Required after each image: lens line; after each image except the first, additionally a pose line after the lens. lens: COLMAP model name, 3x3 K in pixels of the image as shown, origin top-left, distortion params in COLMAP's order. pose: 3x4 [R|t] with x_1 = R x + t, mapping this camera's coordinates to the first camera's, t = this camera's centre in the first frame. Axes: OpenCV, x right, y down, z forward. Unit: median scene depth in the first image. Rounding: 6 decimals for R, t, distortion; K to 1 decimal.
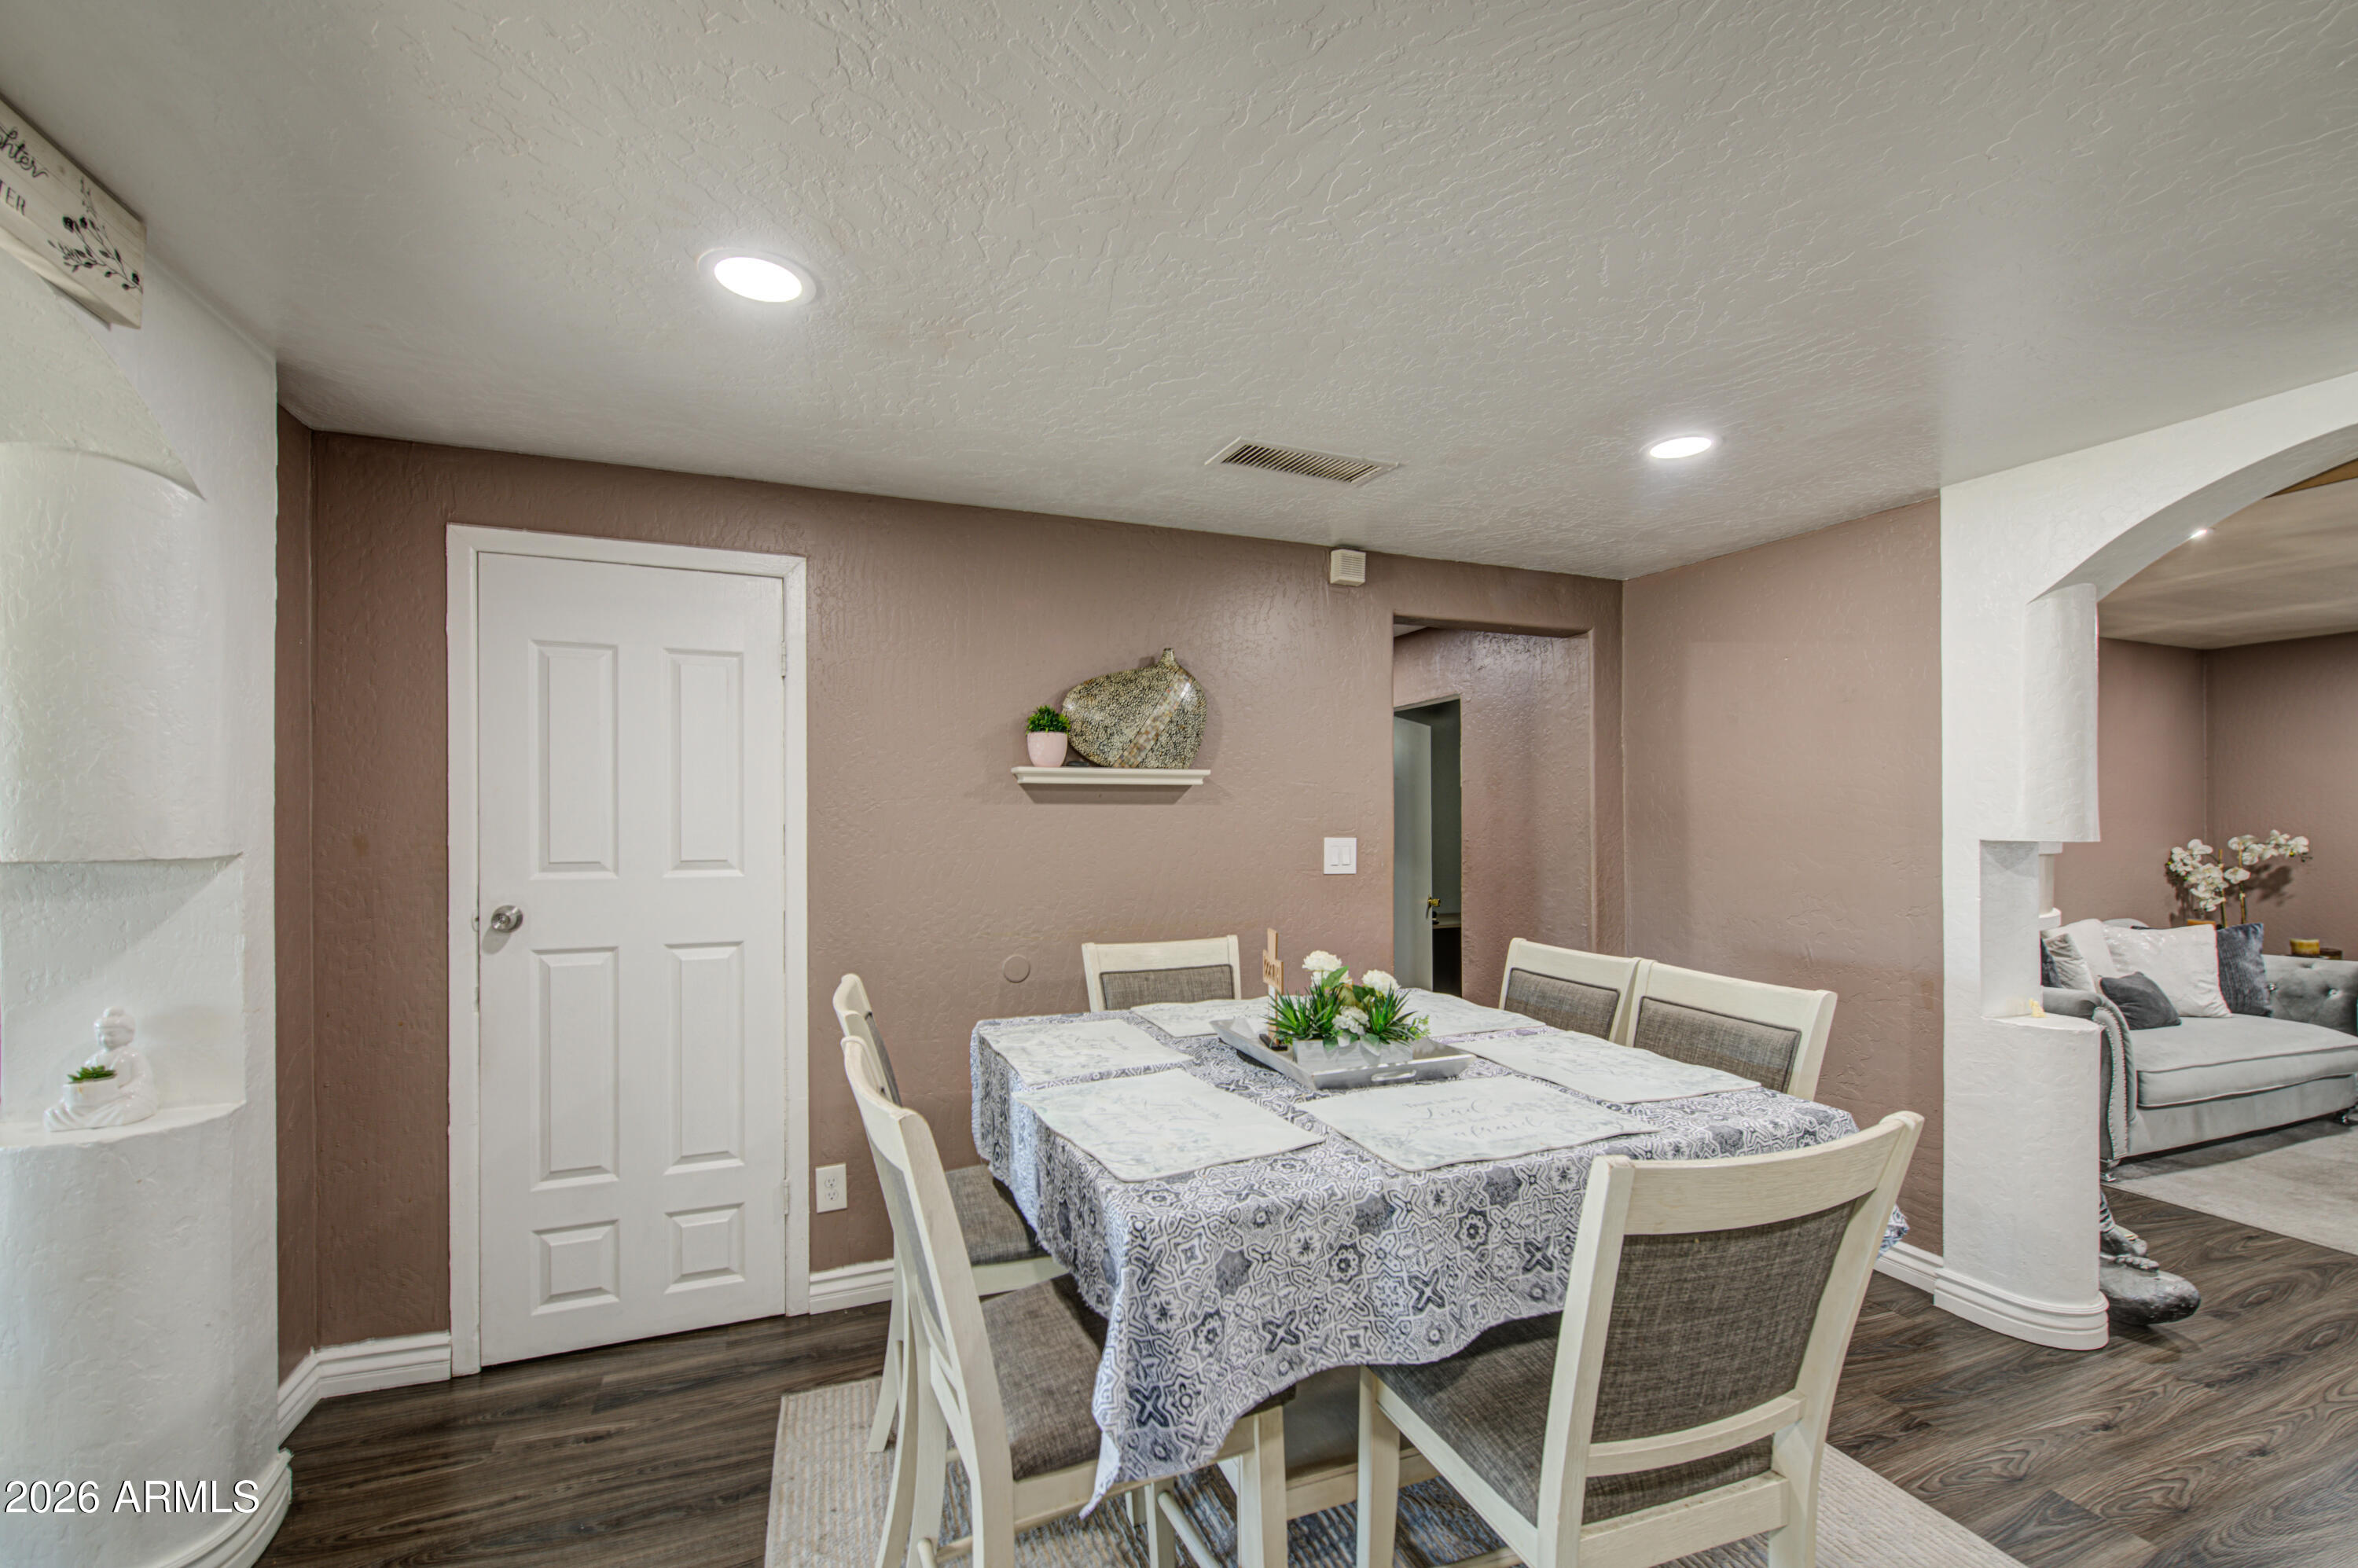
lens RADIAL K [[970.2, 0, 1184.6], [0, 970.2, 818.9], [0, 0, 1]] dist [-0.000665, -0.000057]
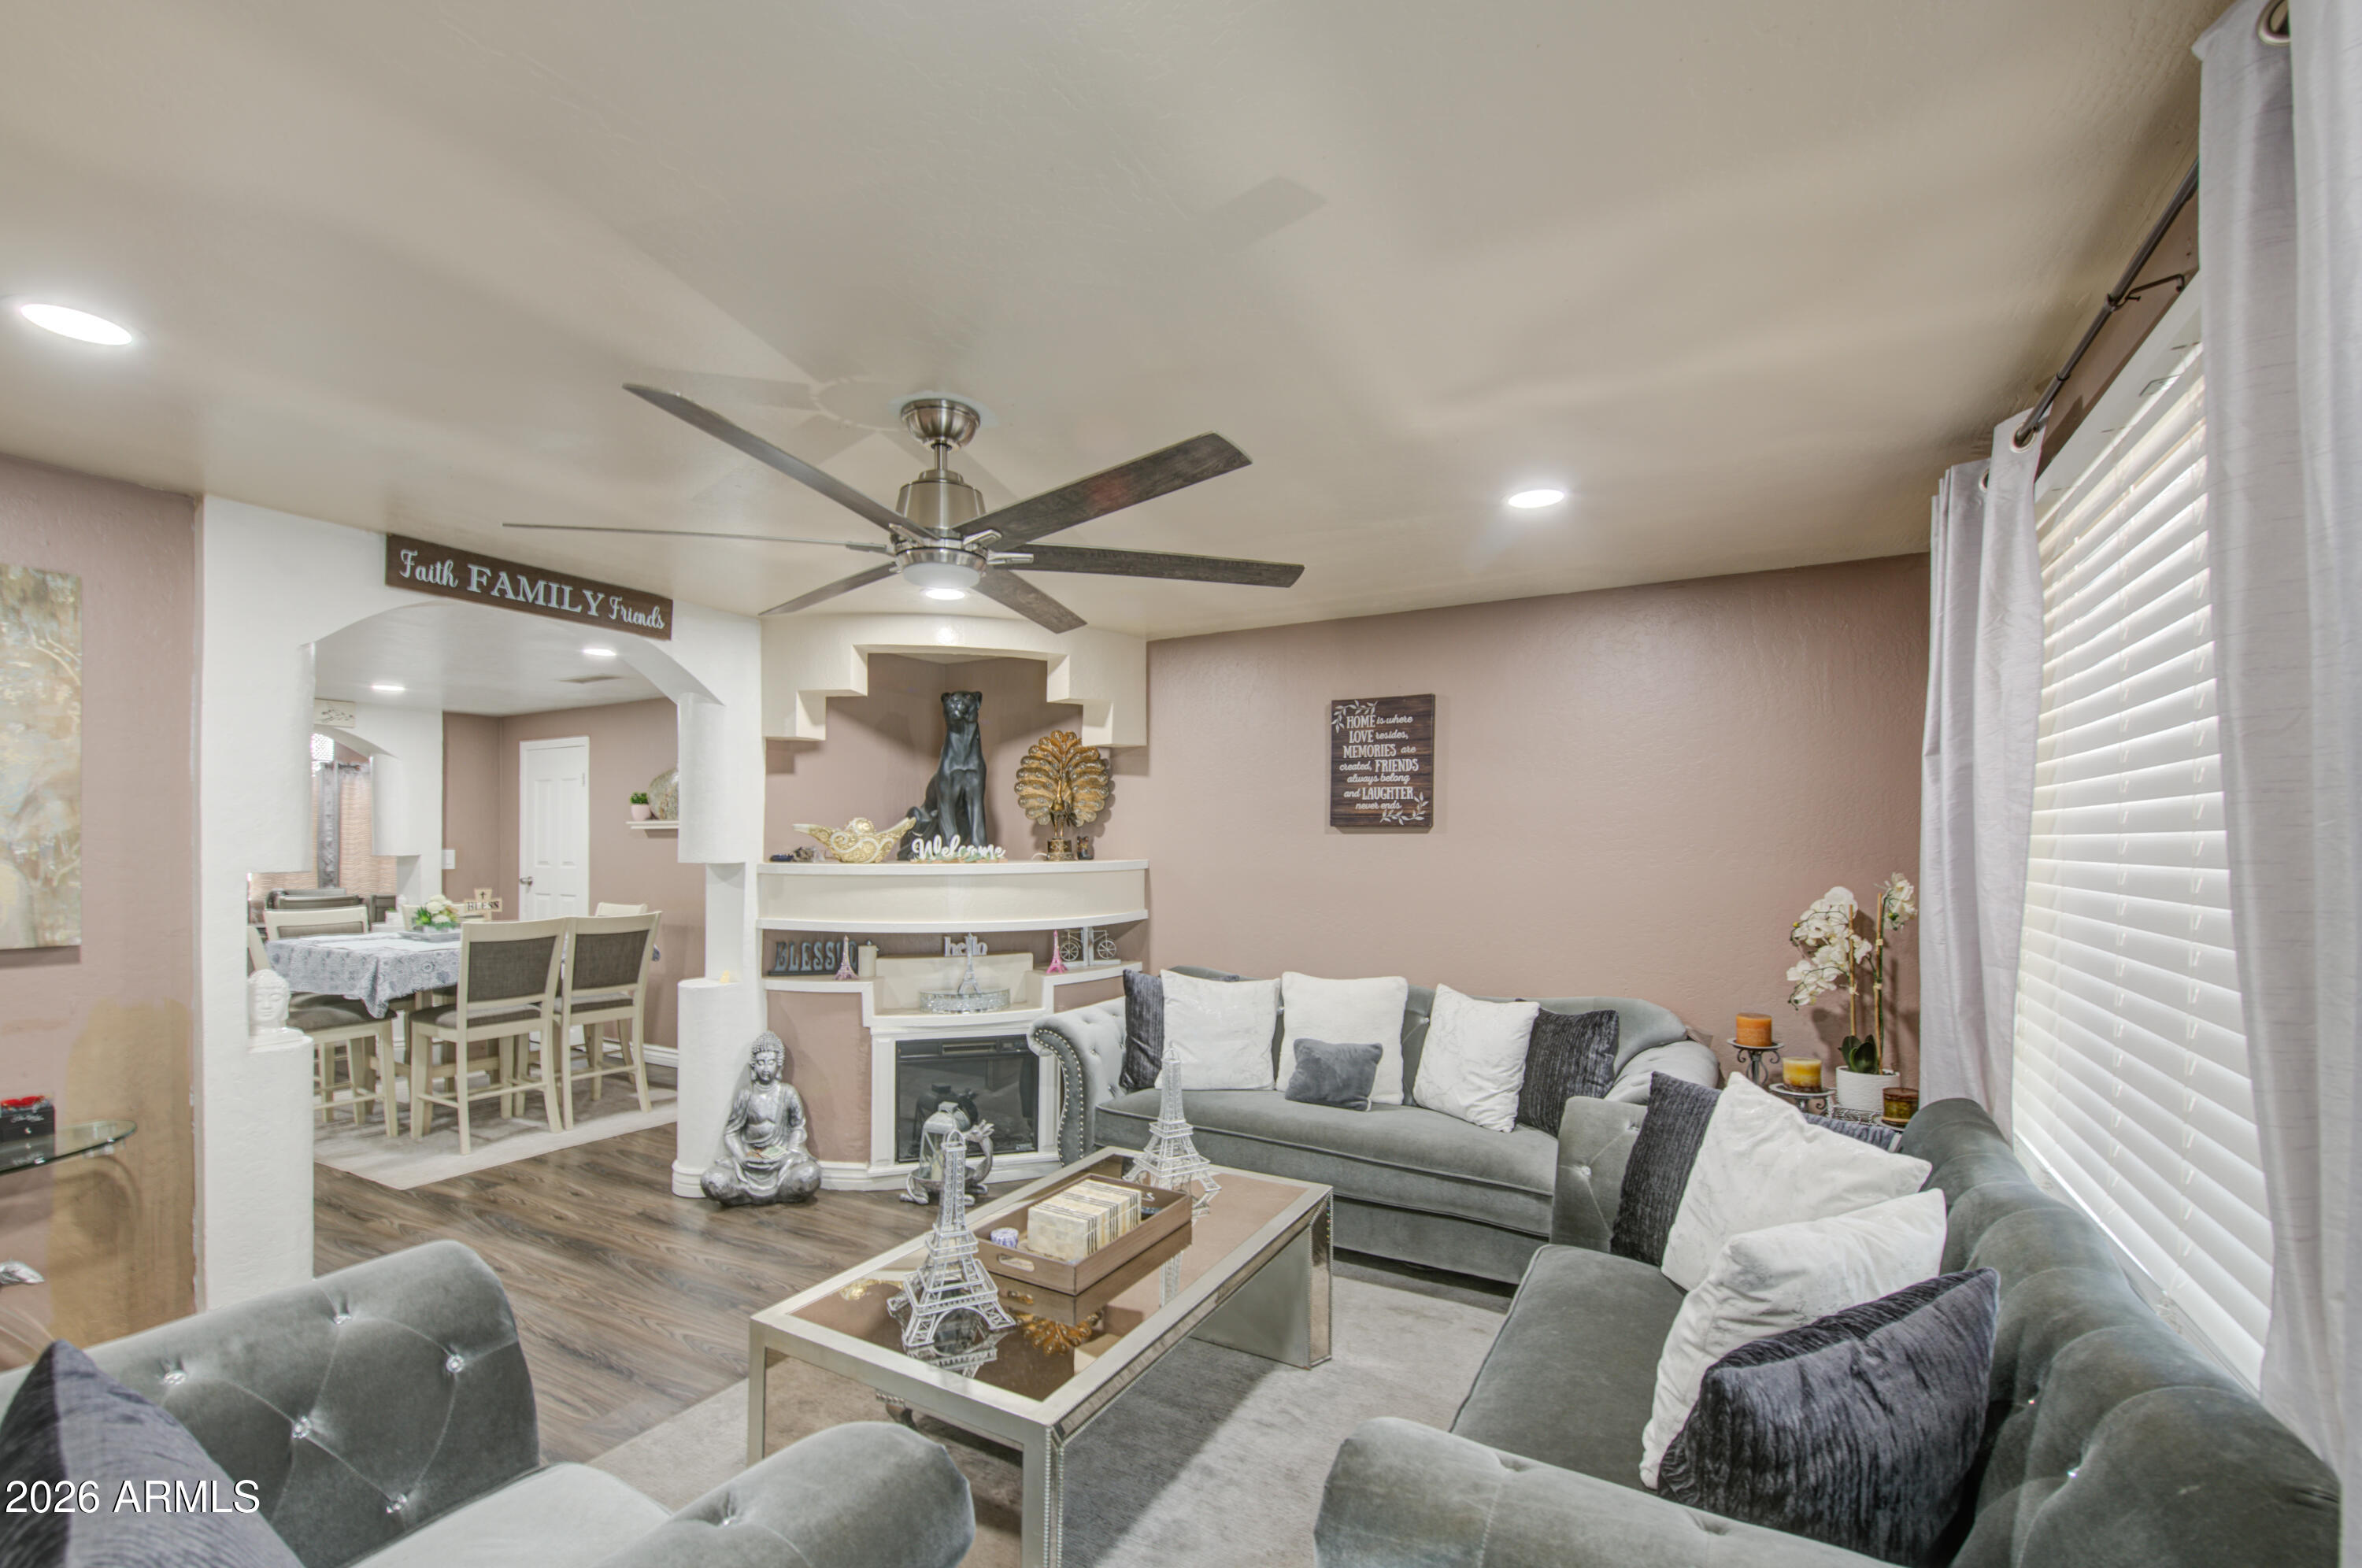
lens RADIAL K [[1001.6, 0, 1147.1], [0, 1001.6, 836.4], [0, 0, 1]] dist [-0.002312, -0.000472]
pose [[0.613716, -0.004065, -0.789517, 2.179204], [-0.002887, 0.999969, -0.007392, -0.006906], [0.789522, 0.006816, 0.613685, 0.524012]]
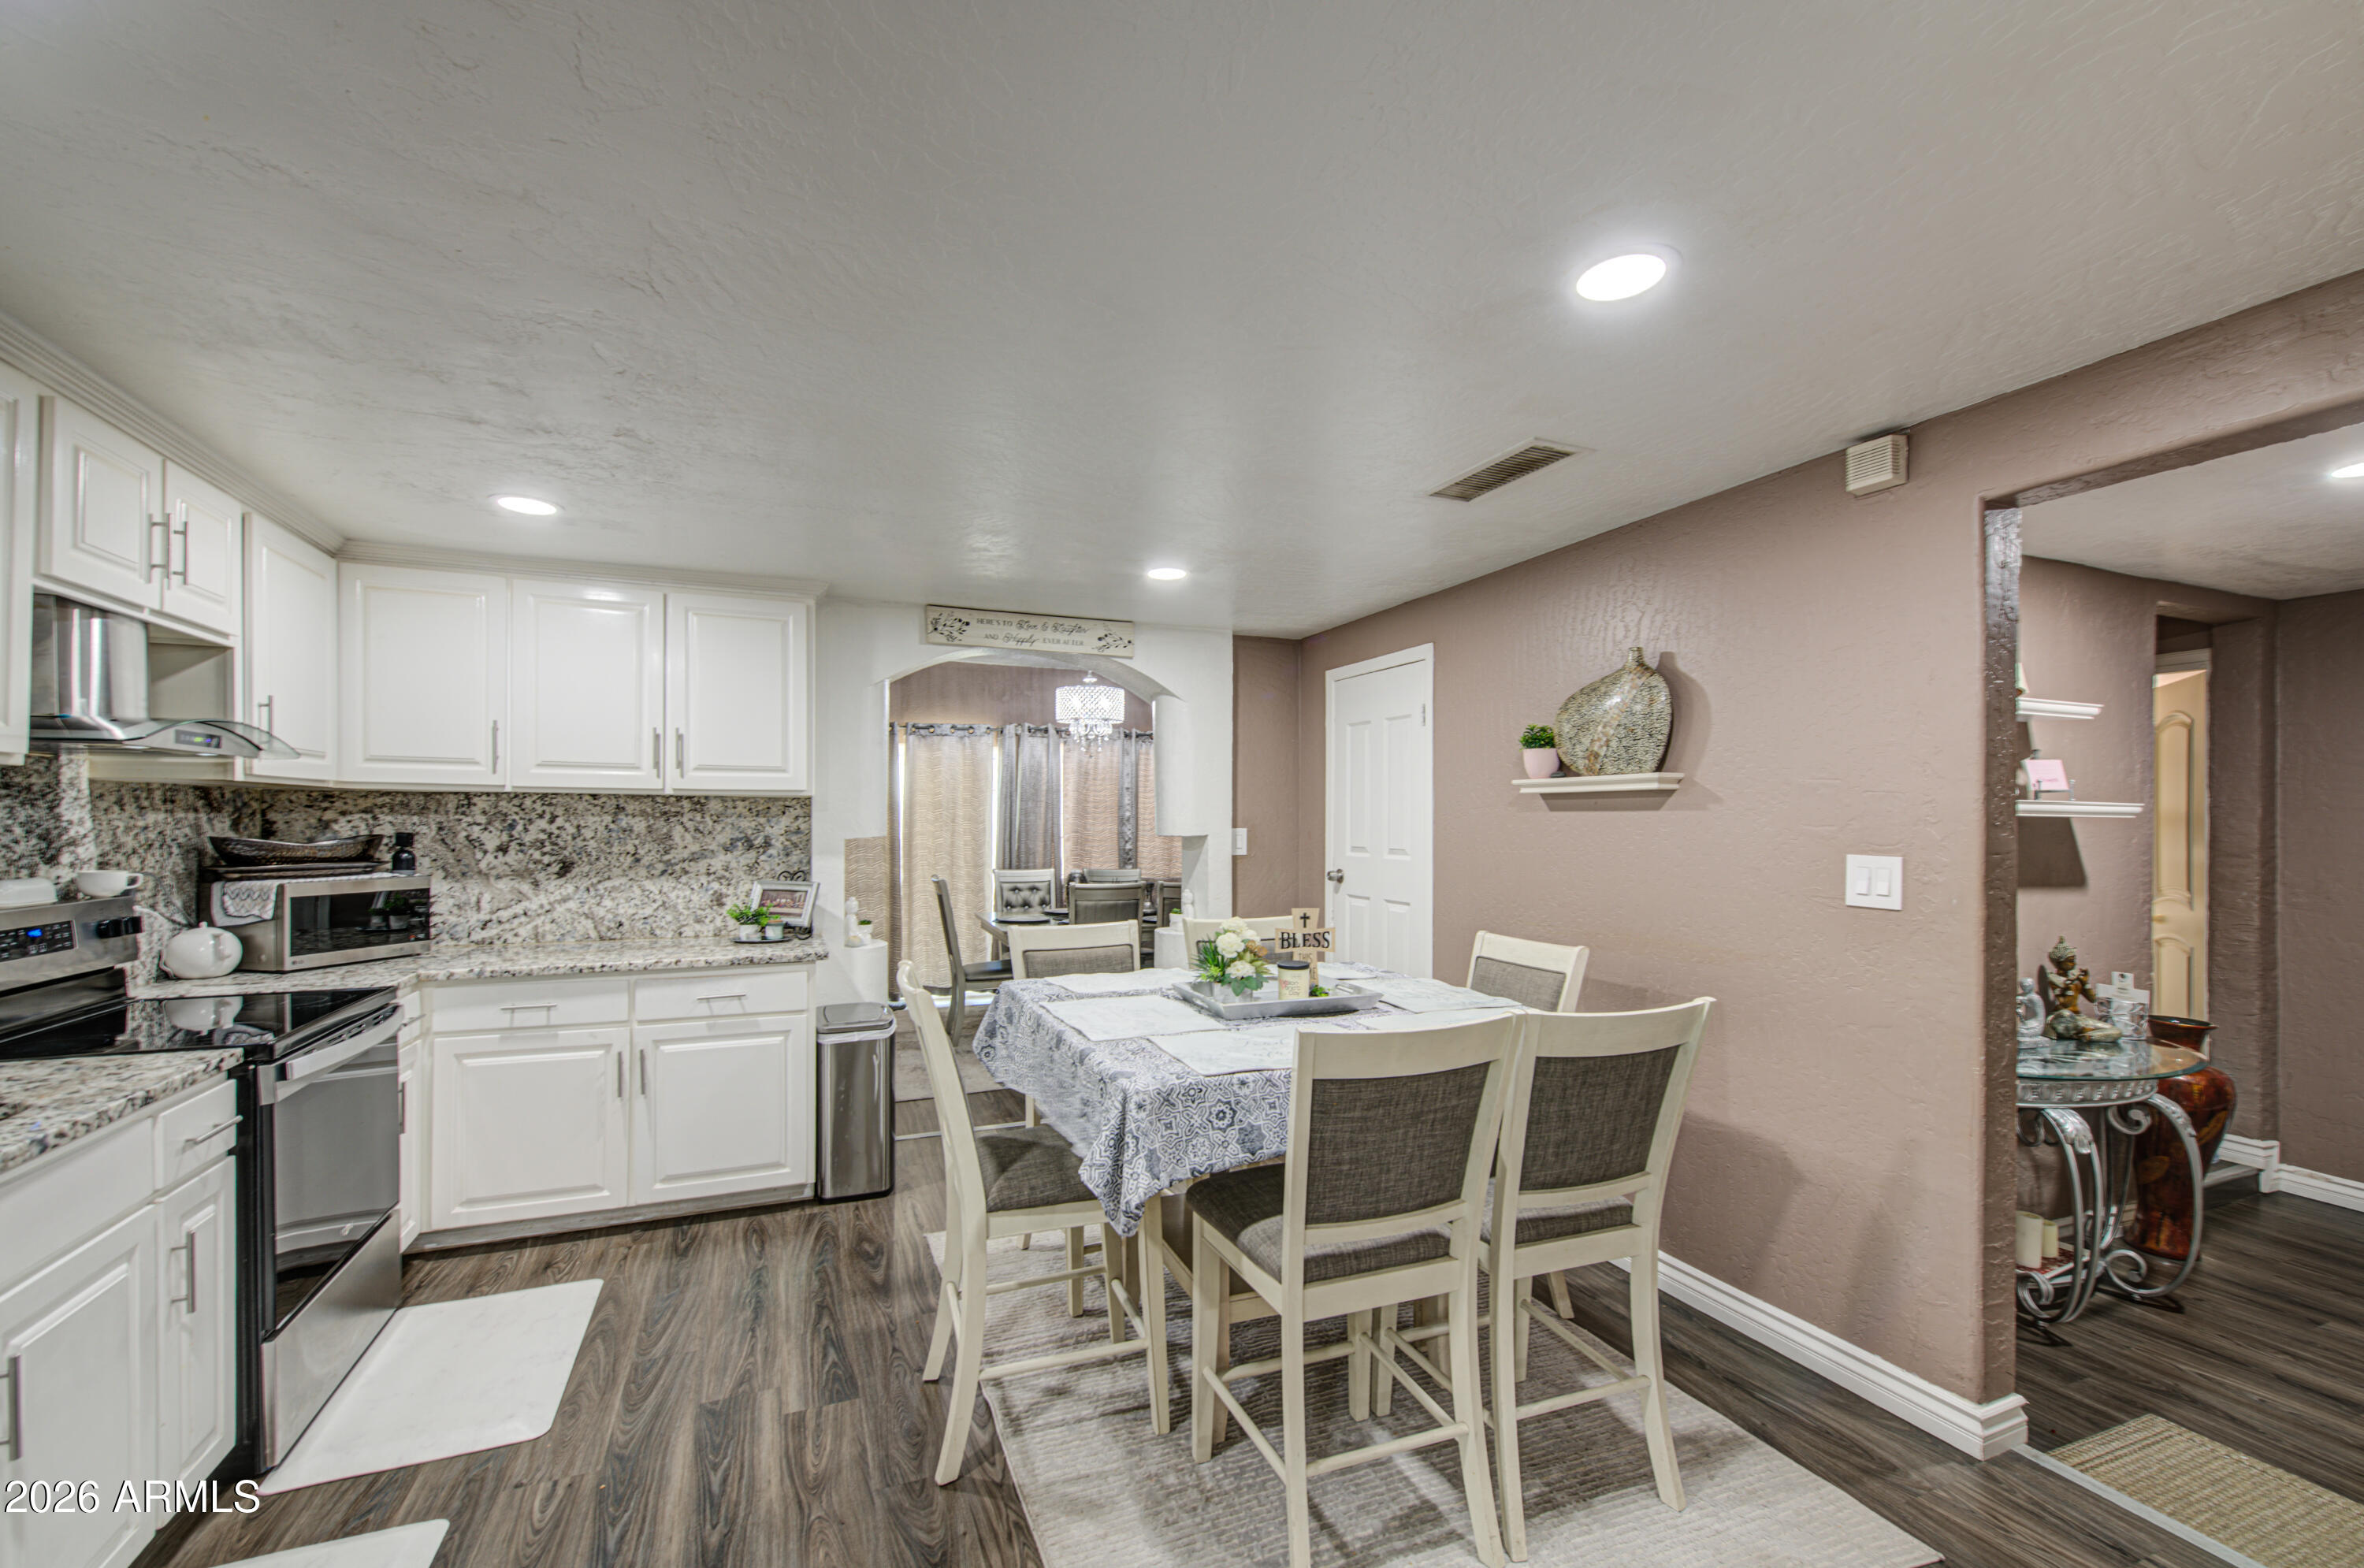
lens RADIAL K [[991.2, 0, 1188.5], [0, 991.2, 822.1], [0, 0, 1]] dist [0.000397, 0.000129]
pose [[0.012096, 0.005202, -0.999913, 0.977973], [-0.004824, 0.999975, 0.005144, -0.006897], [0.999915, 0.004761, 0.012121, 0.564338]]
